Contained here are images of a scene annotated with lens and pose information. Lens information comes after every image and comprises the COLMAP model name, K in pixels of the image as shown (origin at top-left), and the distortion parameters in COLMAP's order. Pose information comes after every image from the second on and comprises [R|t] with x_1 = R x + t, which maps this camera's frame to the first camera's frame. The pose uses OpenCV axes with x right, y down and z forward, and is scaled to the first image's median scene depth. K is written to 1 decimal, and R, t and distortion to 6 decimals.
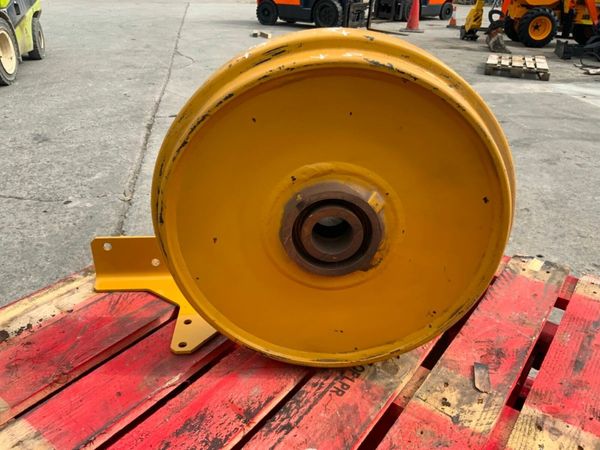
lens RADIAL K [[496.8, 0, 300.3], [0, 496.8, 225.8], [0, 0, 1]] dist [0.030236, -0.077910]
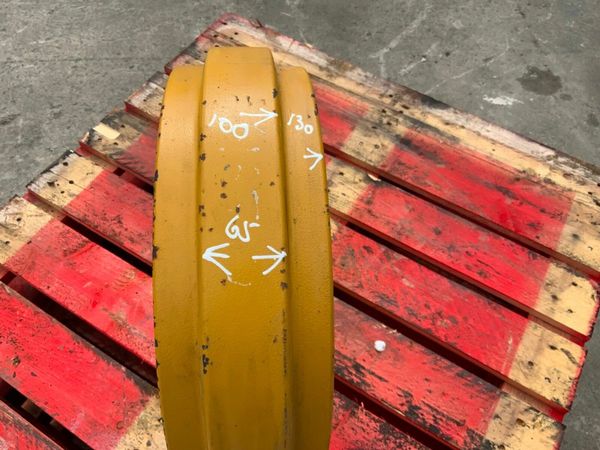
lens RADIAL K [[496.8, 0, 300.3], [0, 496.8, 227.3], [0, 0, 1]] dist [0.030236, -0.077910]
pose [[-0.092184, -0.850453, 0.517910, -0.304475], [0.415975, 0.439674, 0.796022, -0.646912], [-0.904691, 0.288818, 0.313237, 0.610323]]
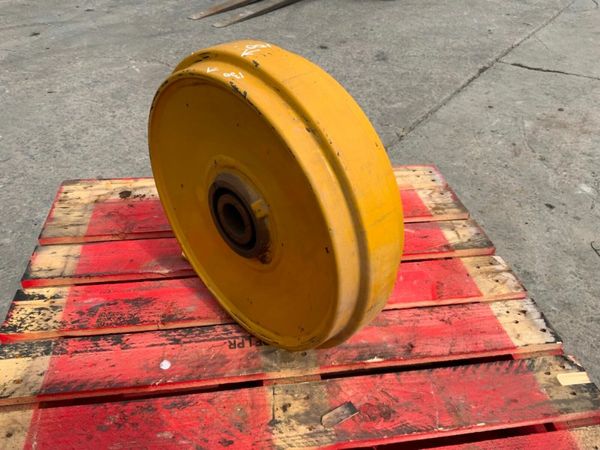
lens RADIAL K [[496.8, 0, 299.2], [0, 496.8, 225.9], [0, 0, 1]] dist [0.030236, -0.077910]
pose [[0.705197, 0.421102, -0.570413, 0.746255], [-0.338925, 0.906860, 0.250471, -0.275822], [0.622758, 0.016696, 0.782236, 0.165590]]
